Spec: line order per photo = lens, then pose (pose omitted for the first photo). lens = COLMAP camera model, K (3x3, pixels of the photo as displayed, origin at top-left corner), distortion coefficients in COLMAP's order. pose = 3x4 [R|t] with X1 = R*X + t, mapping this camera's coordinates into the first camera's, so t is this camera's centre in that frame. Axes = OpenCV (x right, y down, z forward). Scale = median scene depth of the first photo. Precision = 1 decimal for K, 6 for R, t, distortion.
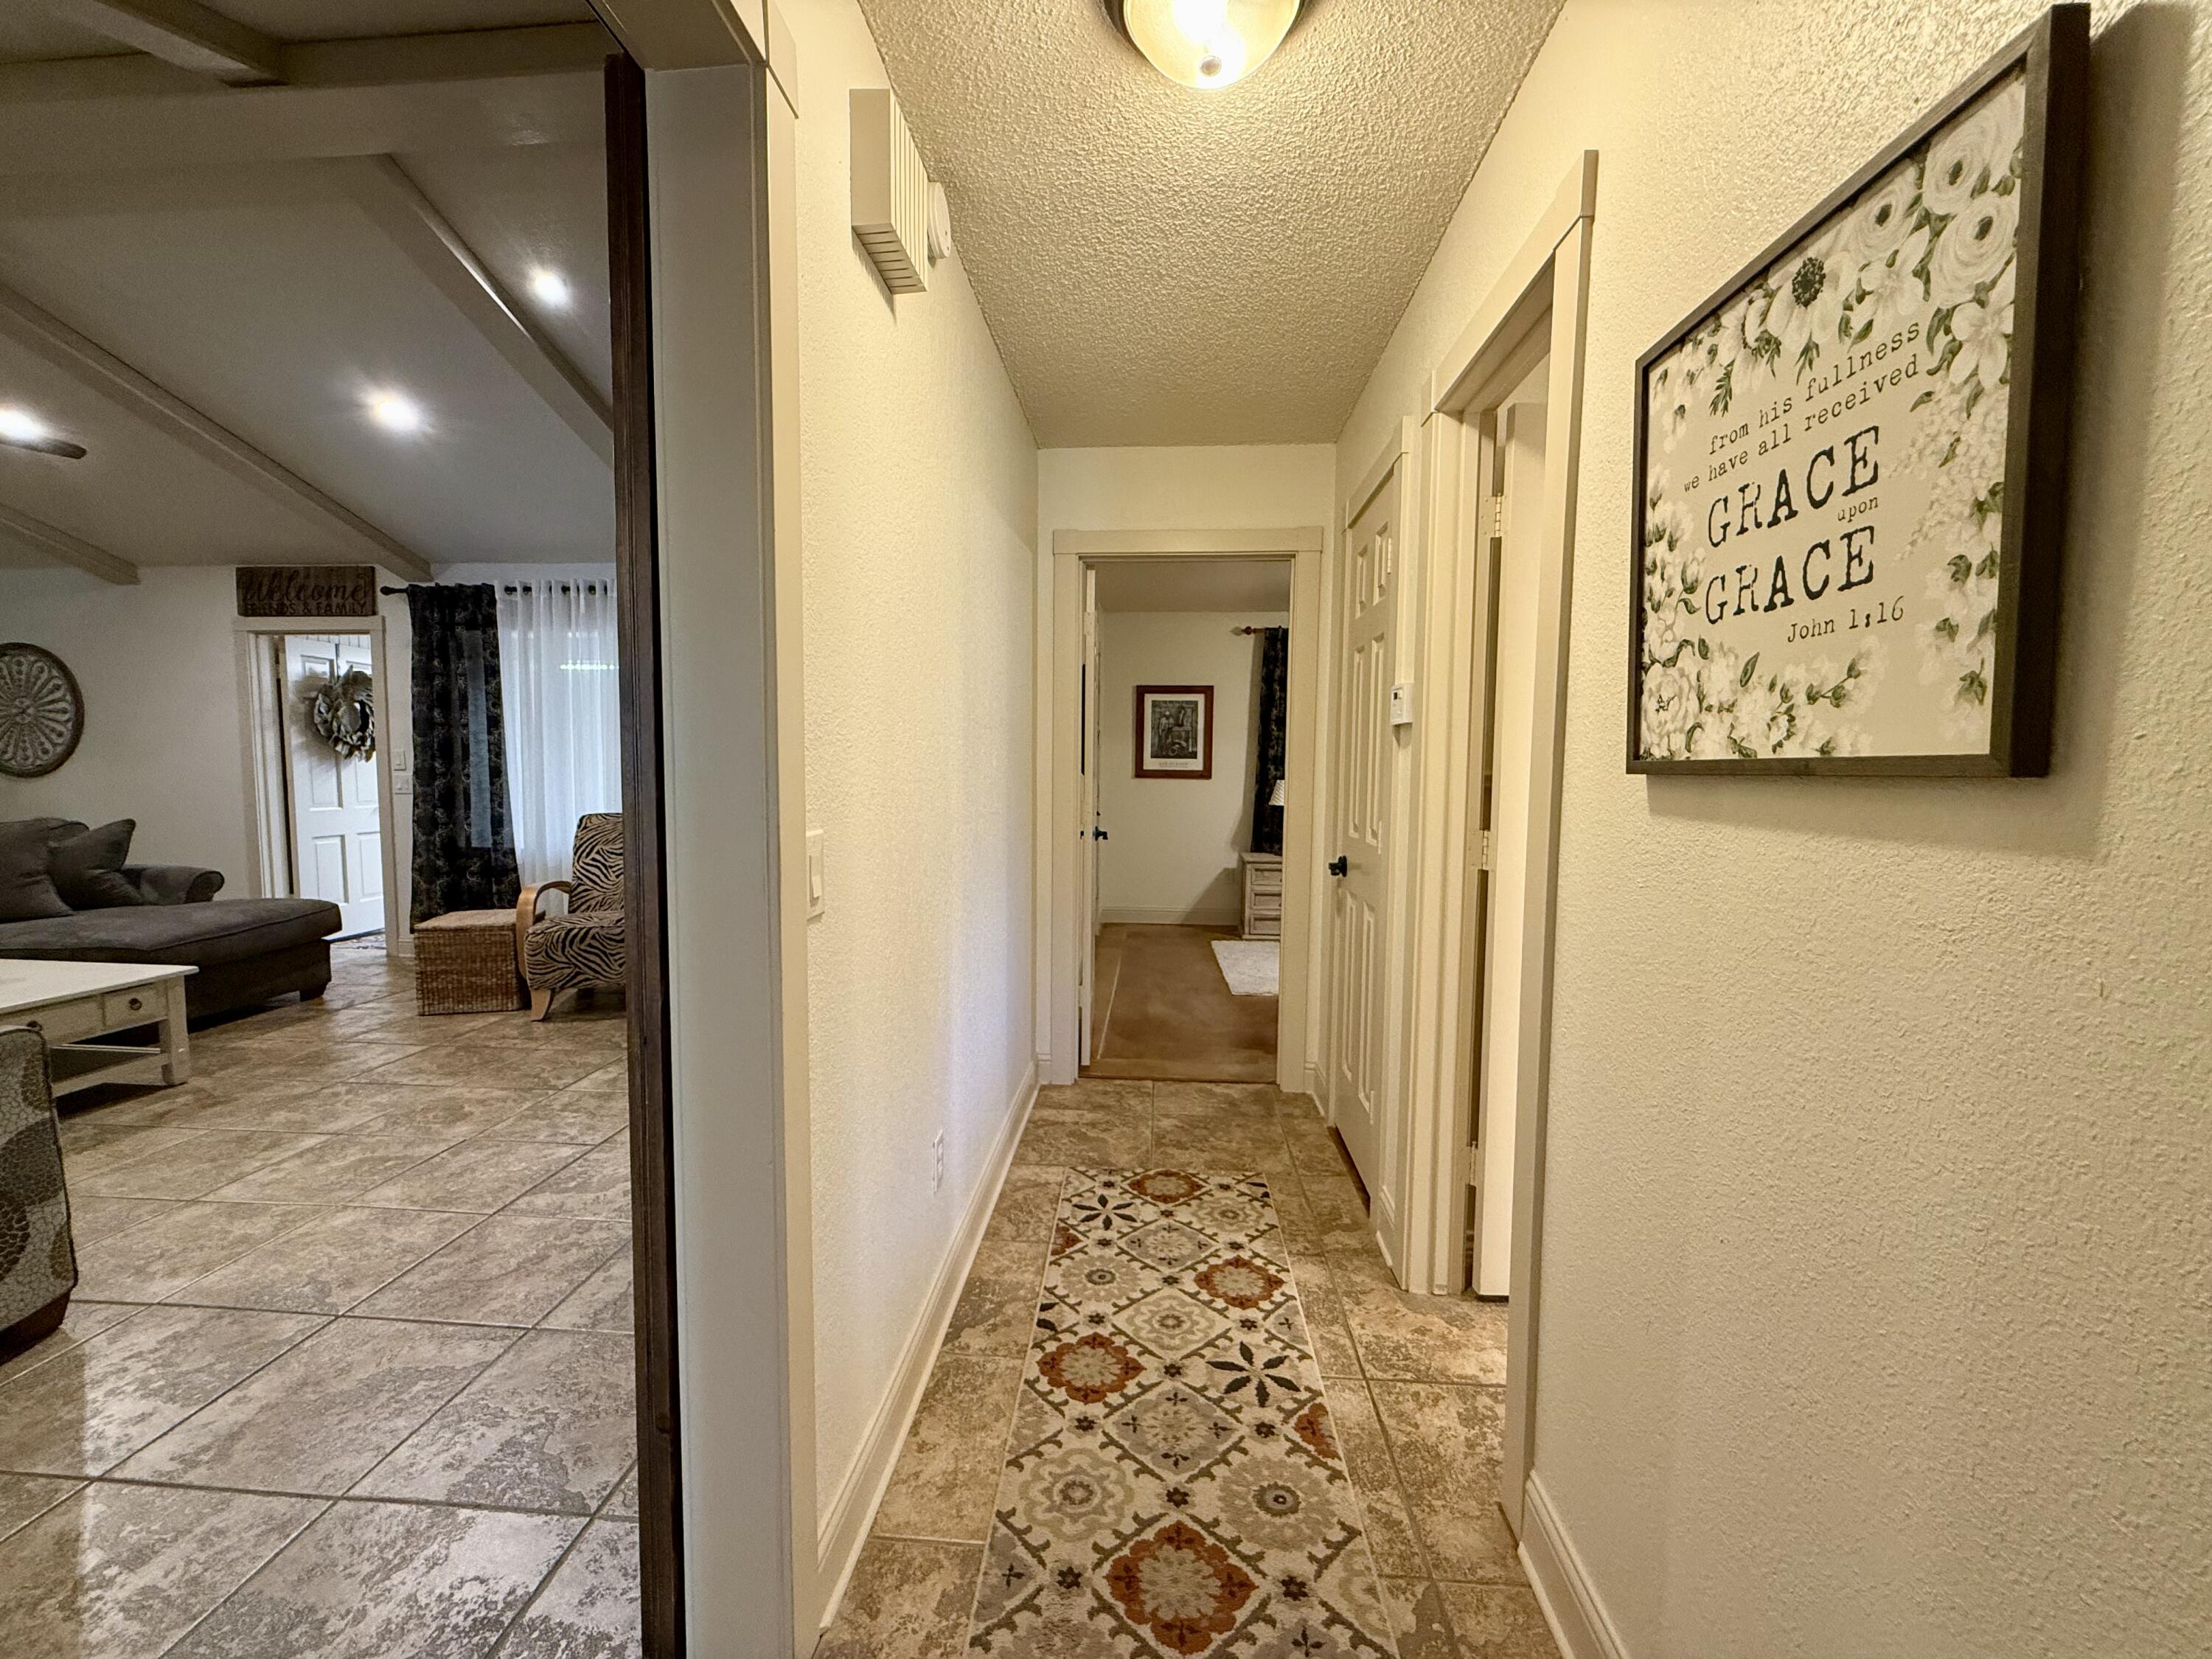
lens RADIAL K [[889.2, 0, 1094.0], [0, 889.2, 826.0], [0, 0, 1]] dist [0.014122, 0.000235]
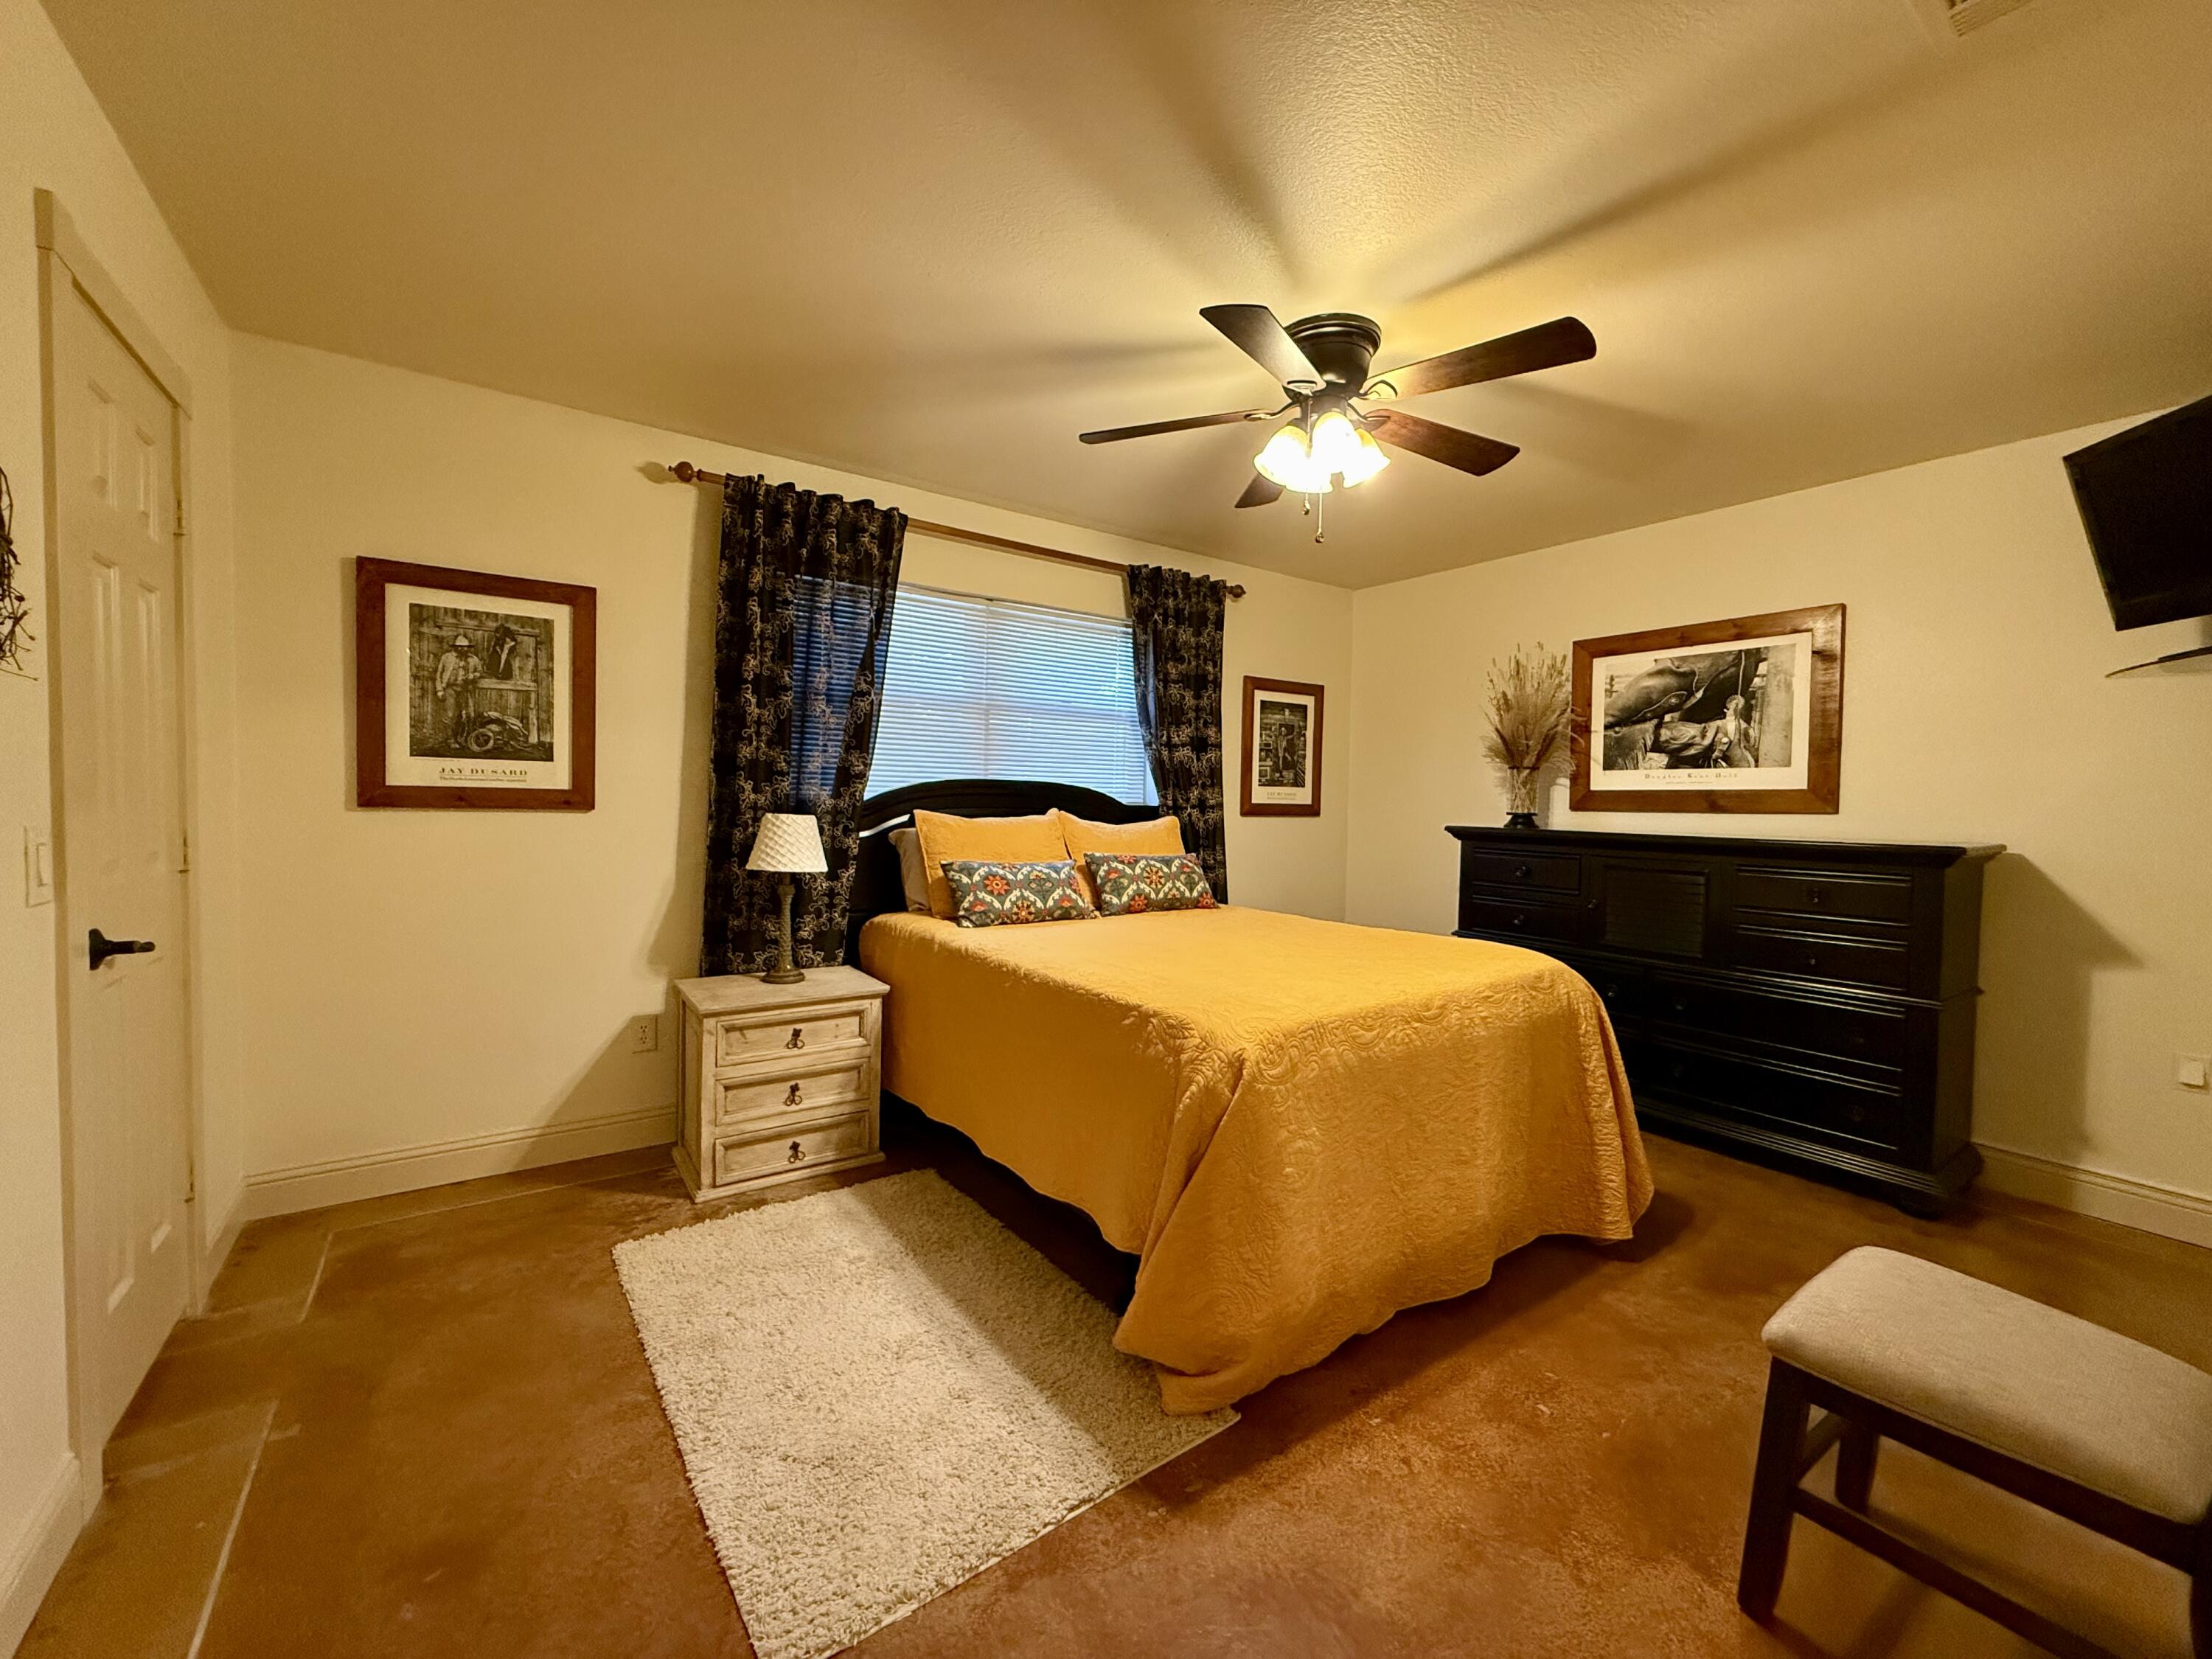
lens RADIAL K [[889.2, 0, 1100.7], [0, 889.2, 824.2], [0, 0, 1]] dist [0.014122, 0.000235]
pose [[0.770968, -0.011899, 0.636763, 0.047395], [0.031591, 0.999309, -0.019574, -0.030374], [-0.636090, 0.035207, 0.770811, 0.520905]]
